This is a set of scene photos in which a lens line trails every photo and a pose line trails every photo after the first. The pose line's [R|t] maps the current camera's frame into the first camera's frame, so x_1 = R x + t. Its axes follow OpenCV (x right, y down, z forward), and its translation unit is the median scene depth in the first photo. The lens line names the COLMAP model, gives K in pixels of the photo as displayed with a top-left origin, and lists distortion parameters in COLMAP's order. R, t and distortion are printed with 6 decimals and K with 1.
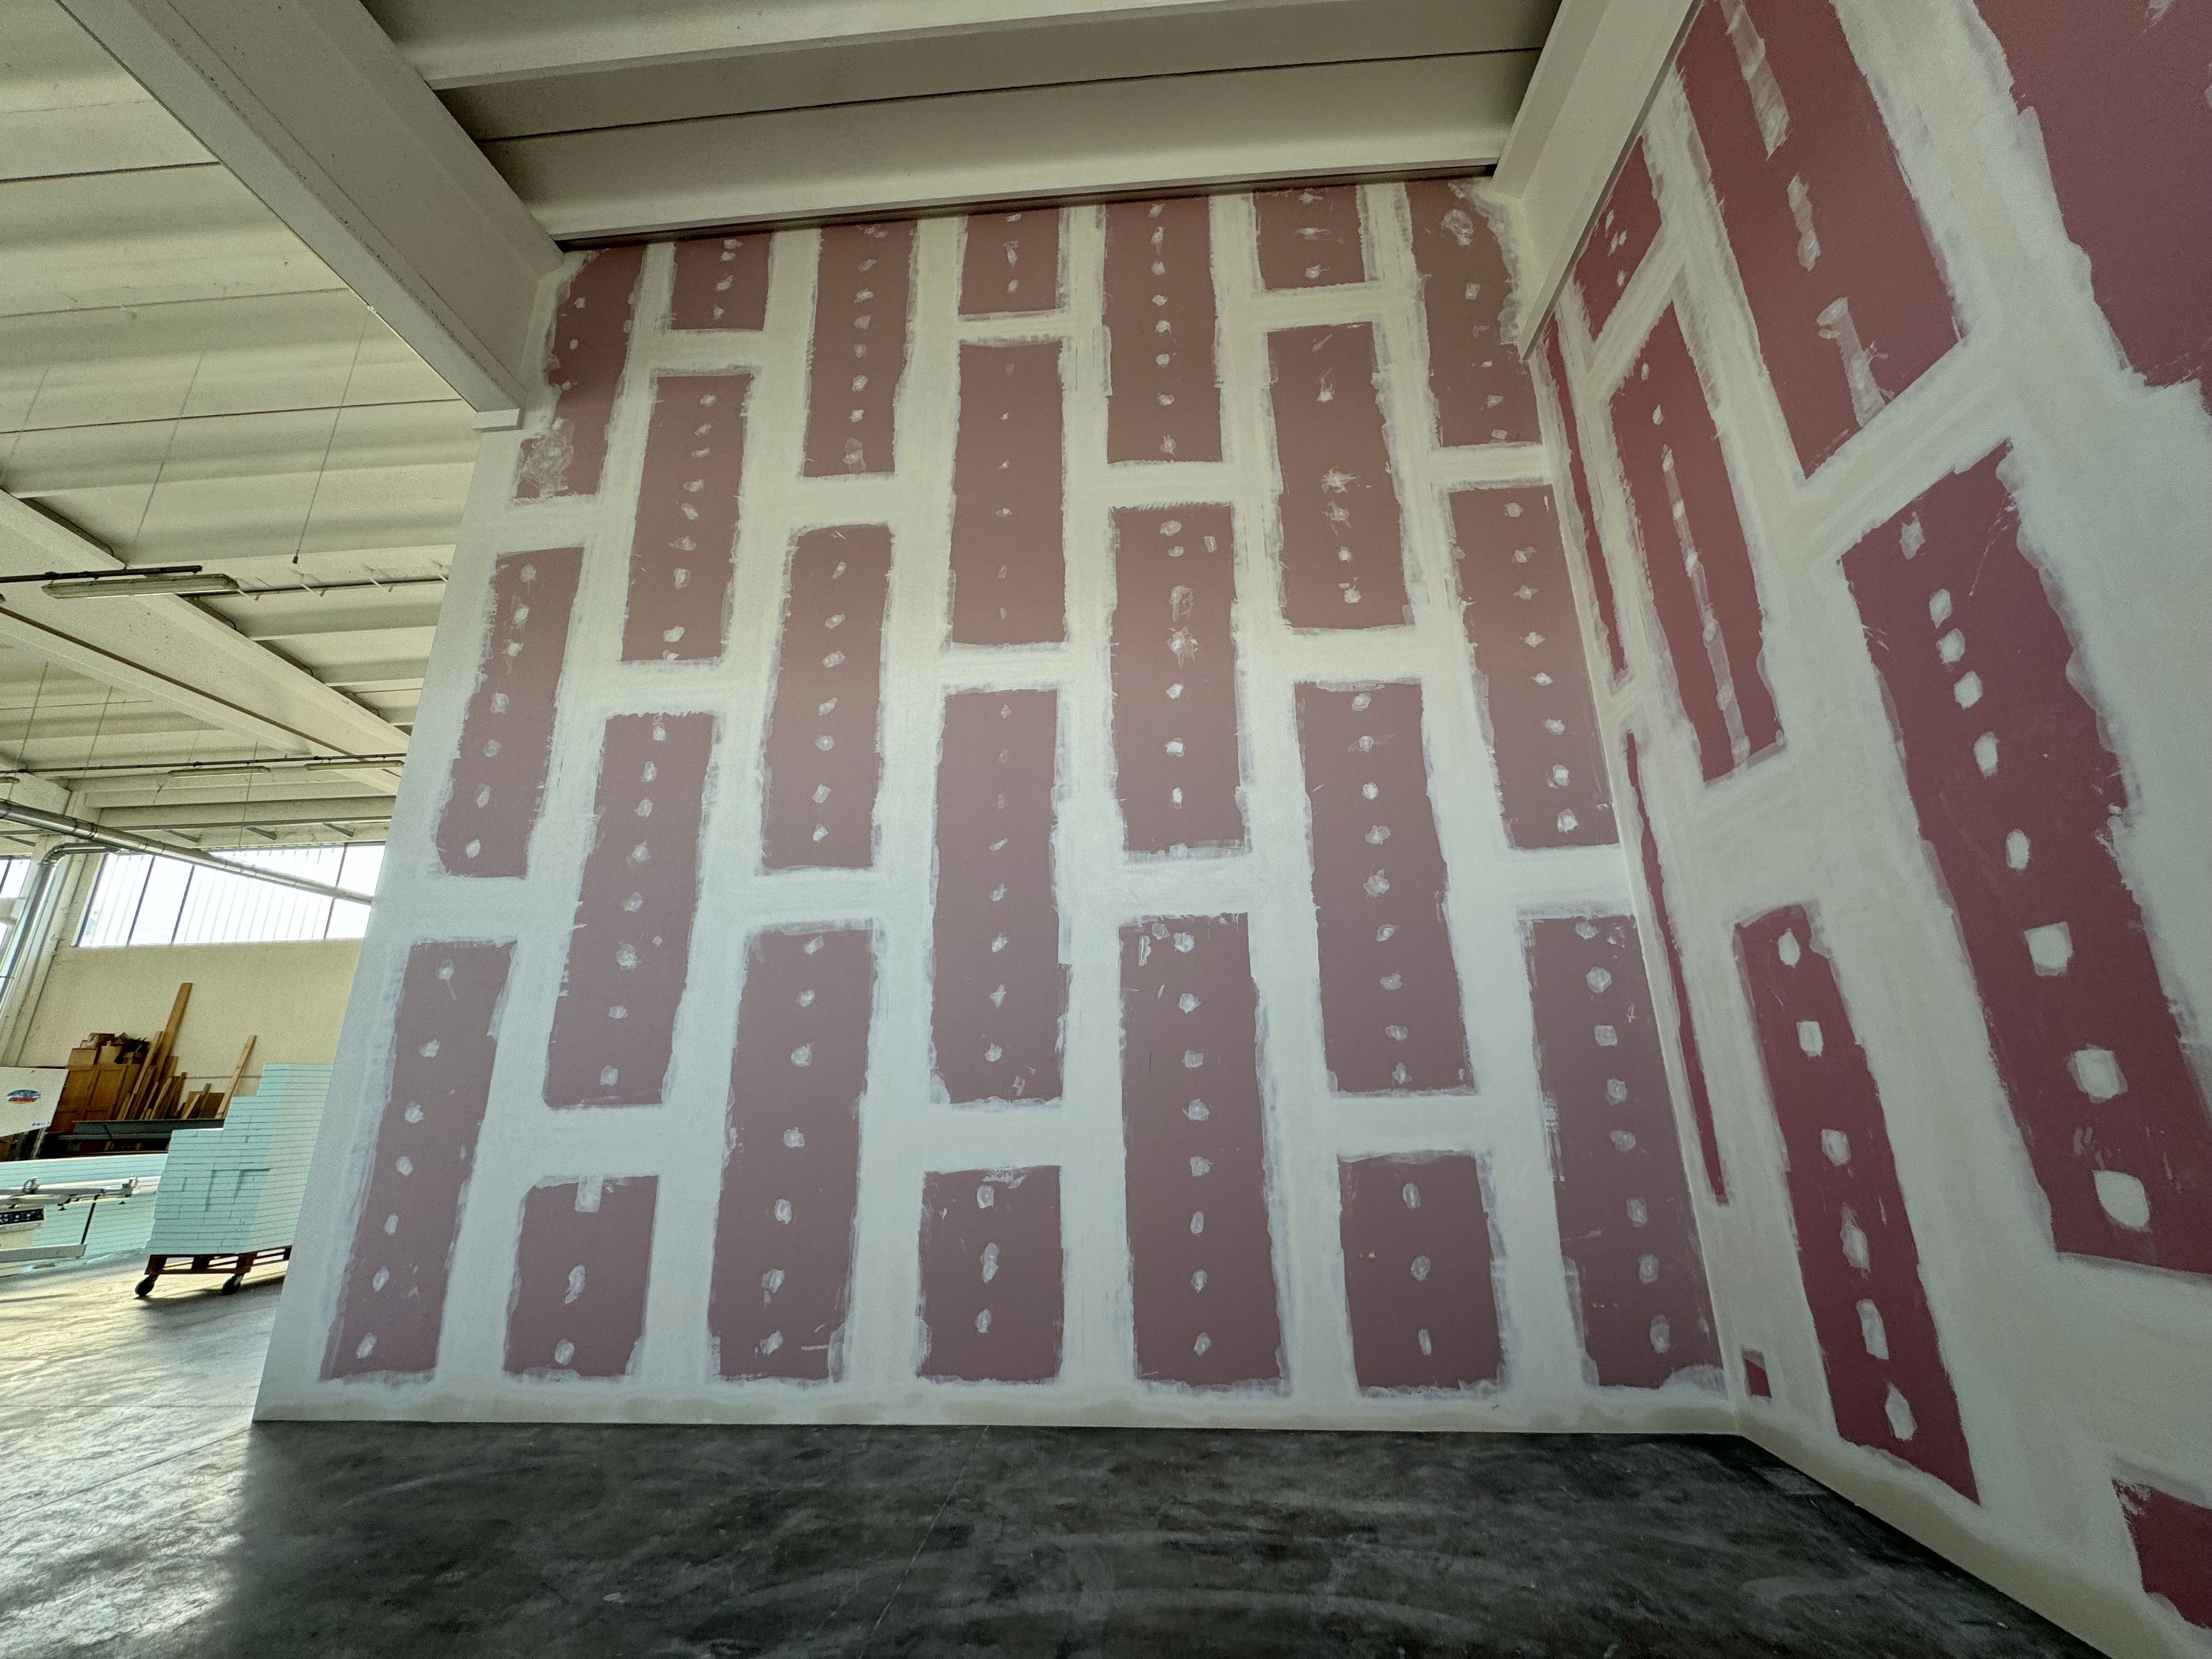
lens RADIAL K [[880.5, 0, 1106.4], [0, 880.5, 822.9], [0, 0, 1]] dist [-0.002643, 0.000407]
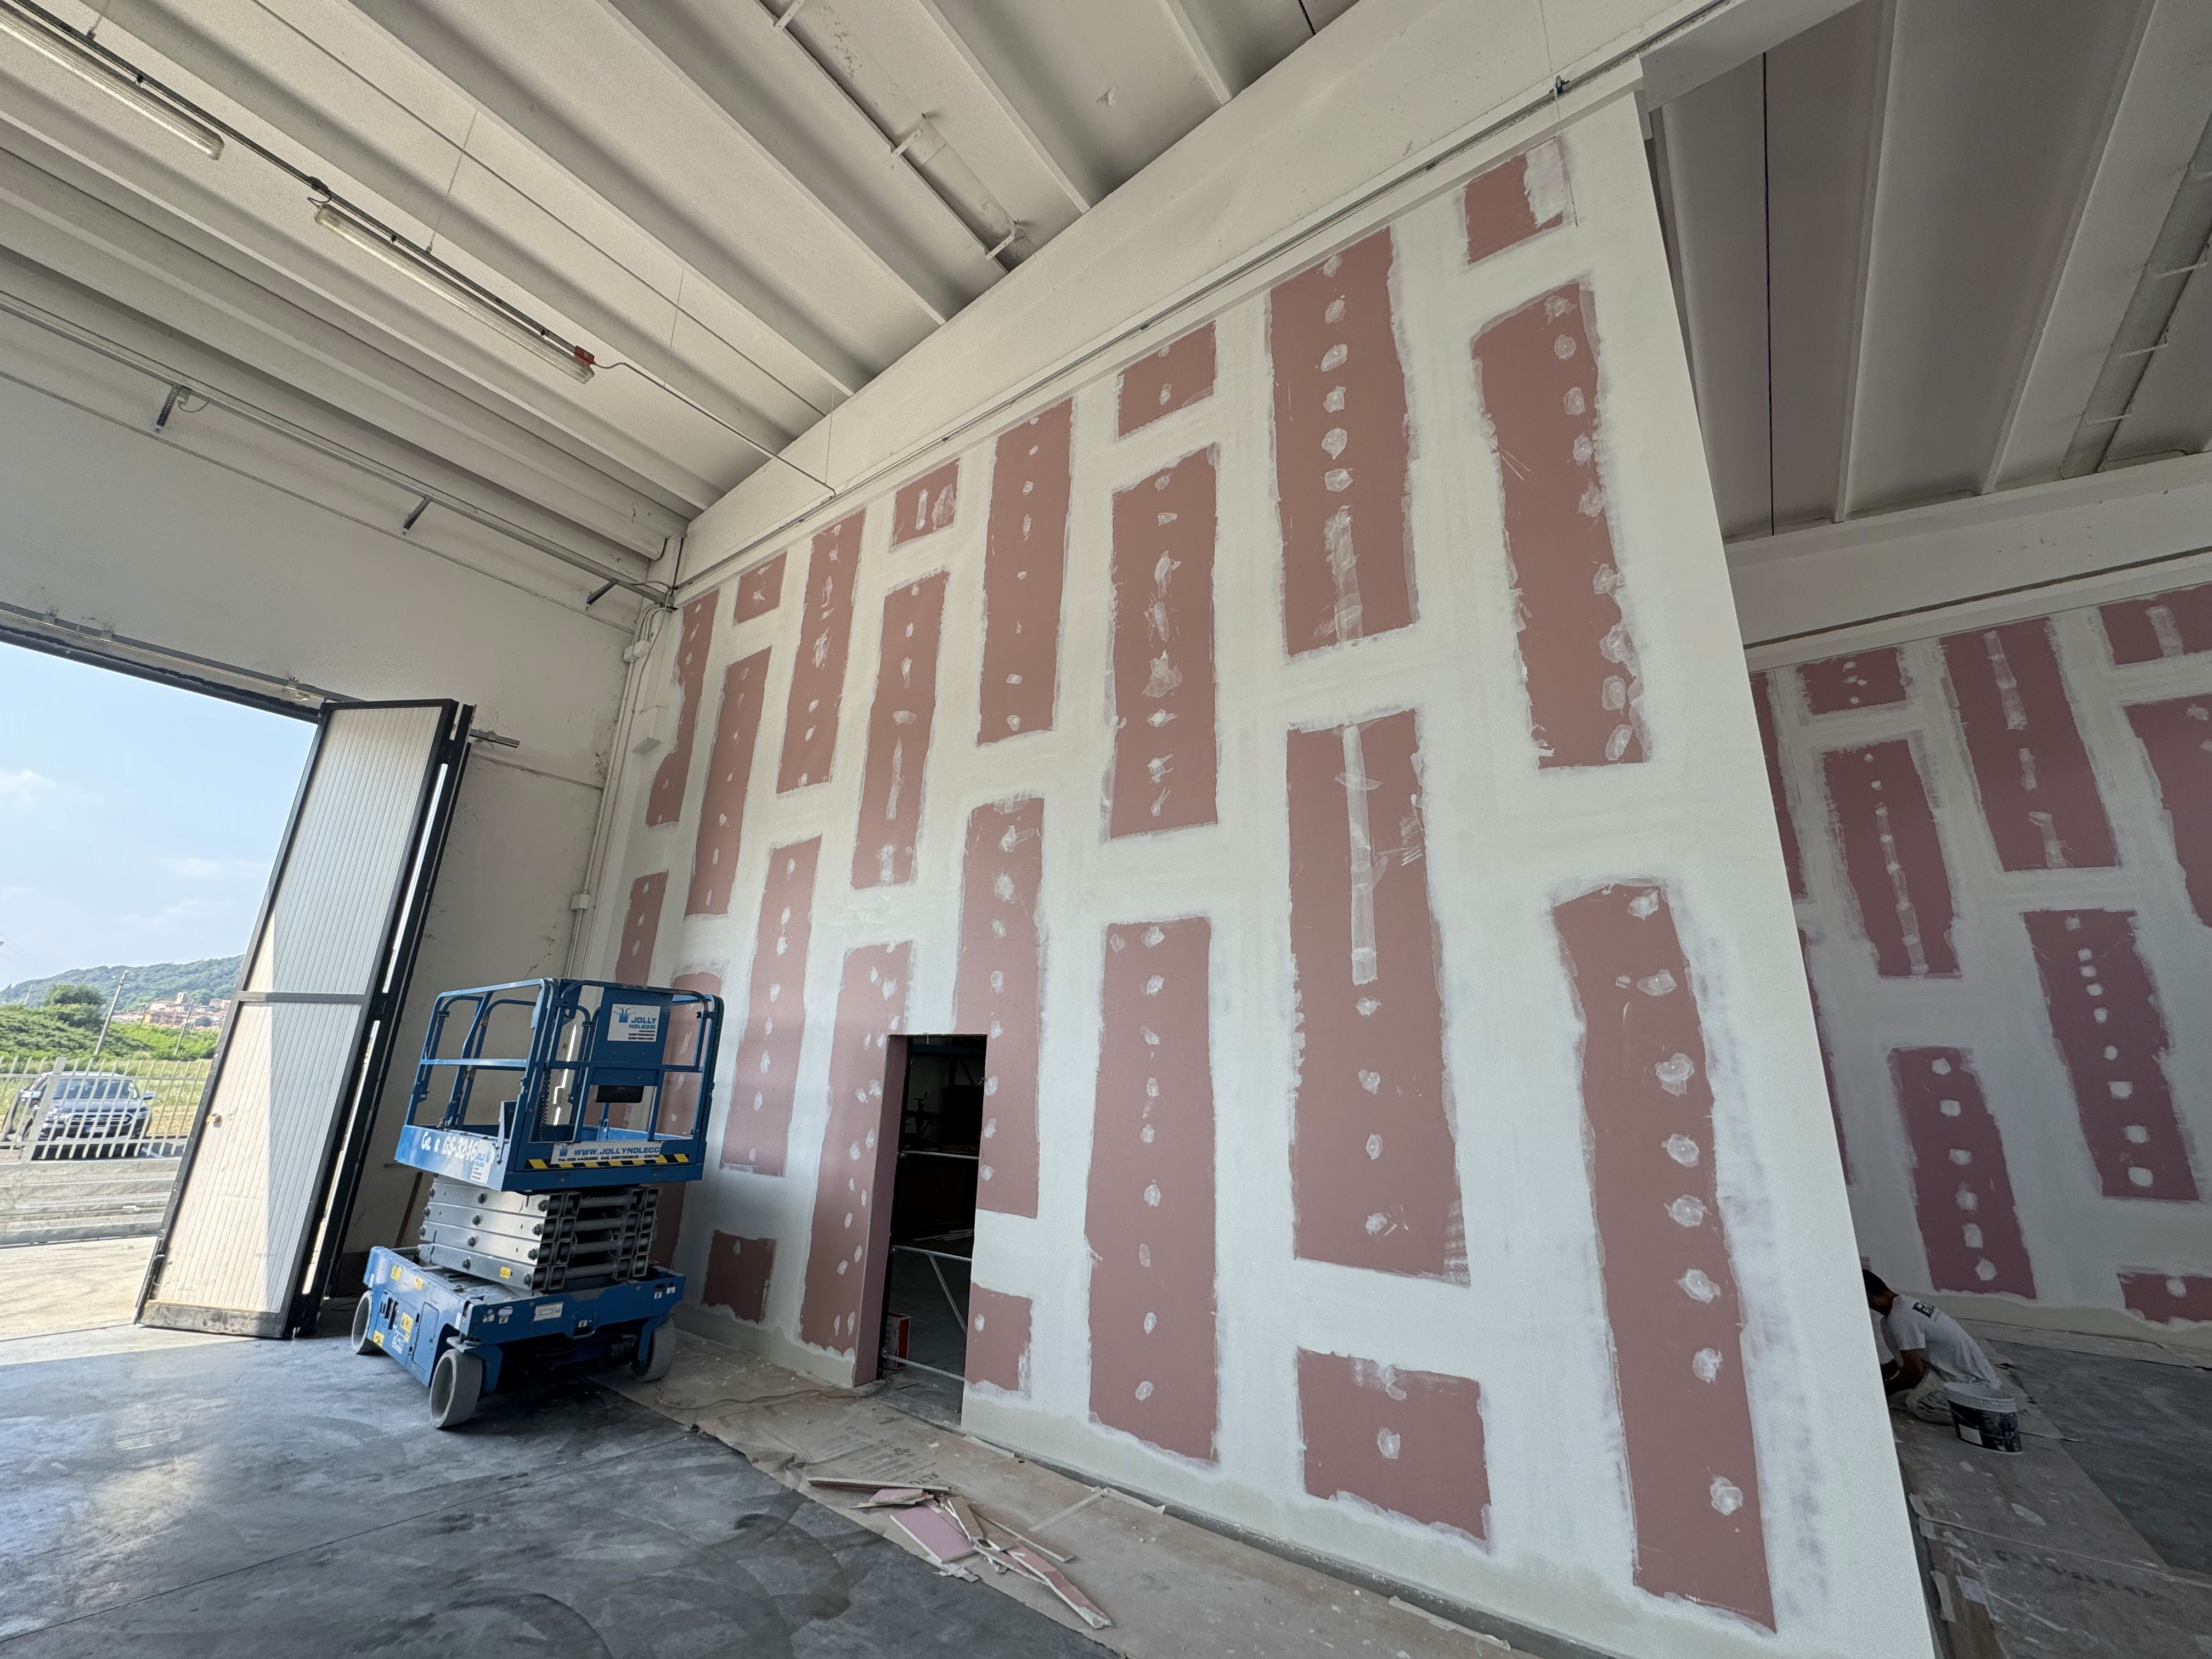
lens RADIAL K [[880.5, 0, 1115.4], [0, 880.5, 825.0], [0, 0, 1]] dist [-0.002643, 0.000407]
pose [[0.527922, 0.277800, 0.802574, -2.284914], [-0.292793, 0.946590, -0.135054, 0.482782], [-0.797227, -0.163690, 0.581064, 1.502529]]
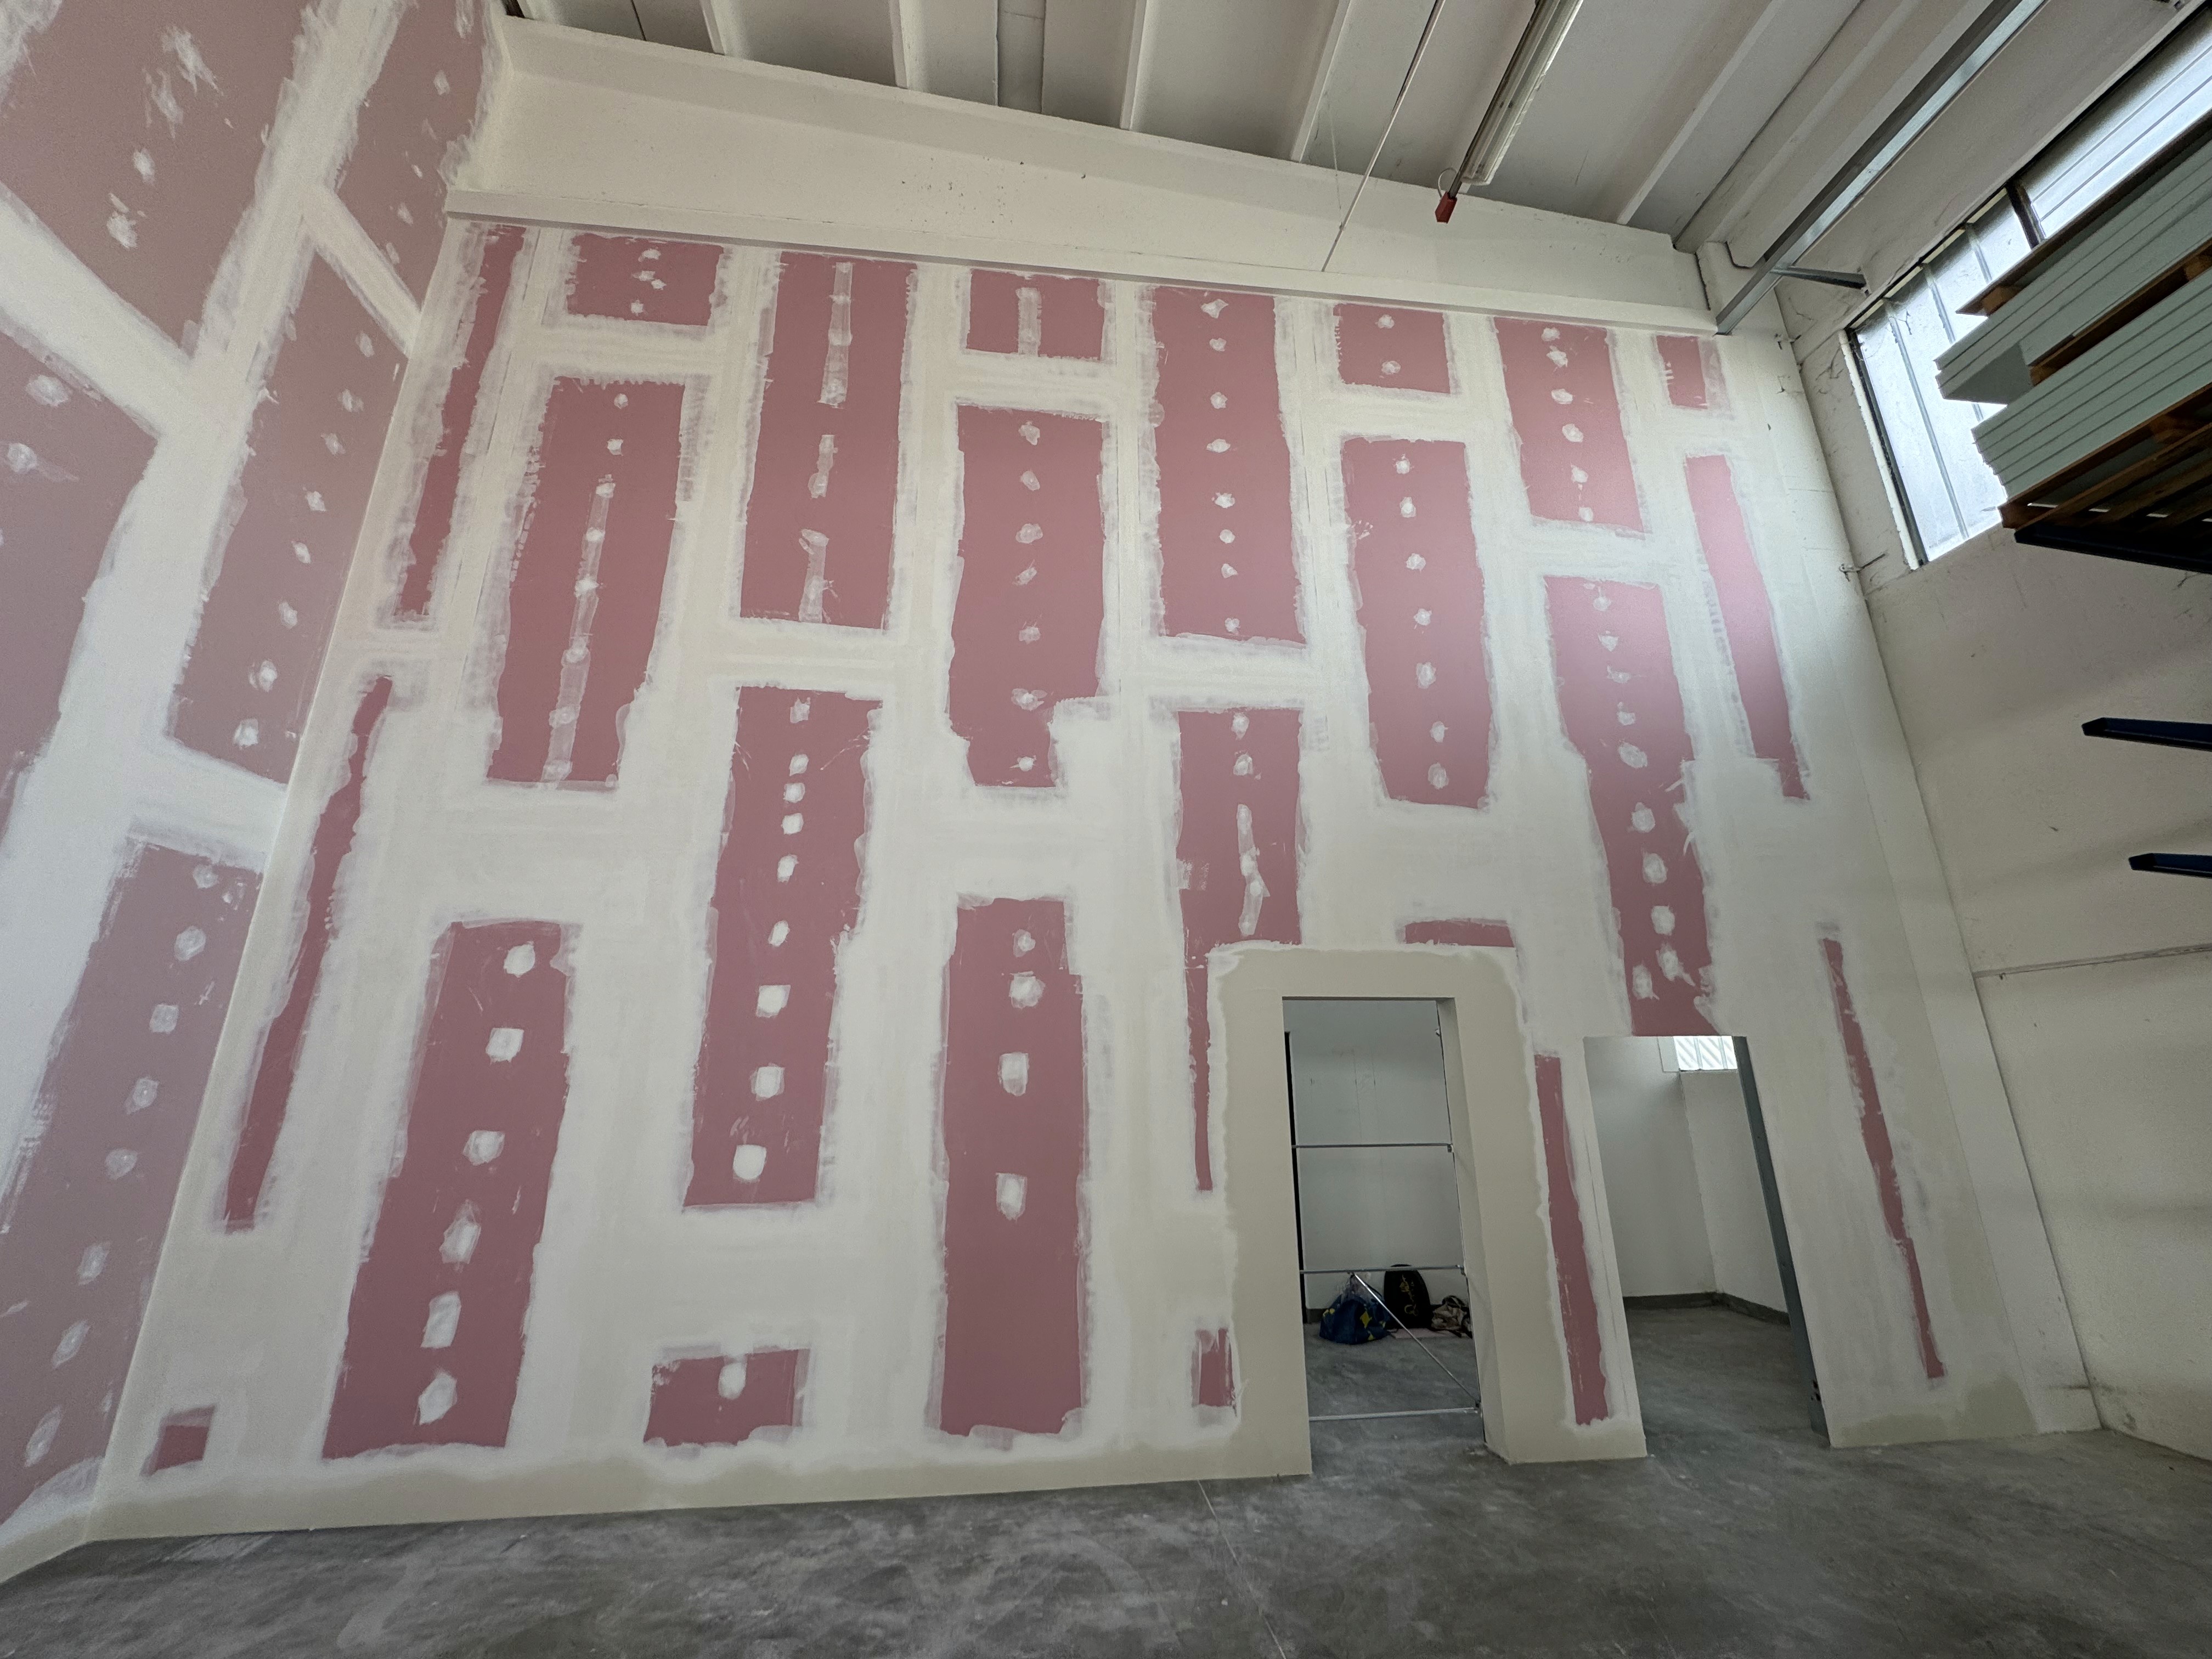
lens RADIAL K [[880.5, 0, 1109.2], [0, 880.5, 821.9], [0, 0, 1]] dist [-0.002643, 0.000407]
pose [[-0.184036, 0.300531, 0.935848, -0.404661], [-0.280588, 0.896430, -0.343051, 0.162960], [-0.942020, -0.325722, -0.080650, 0.483519]]
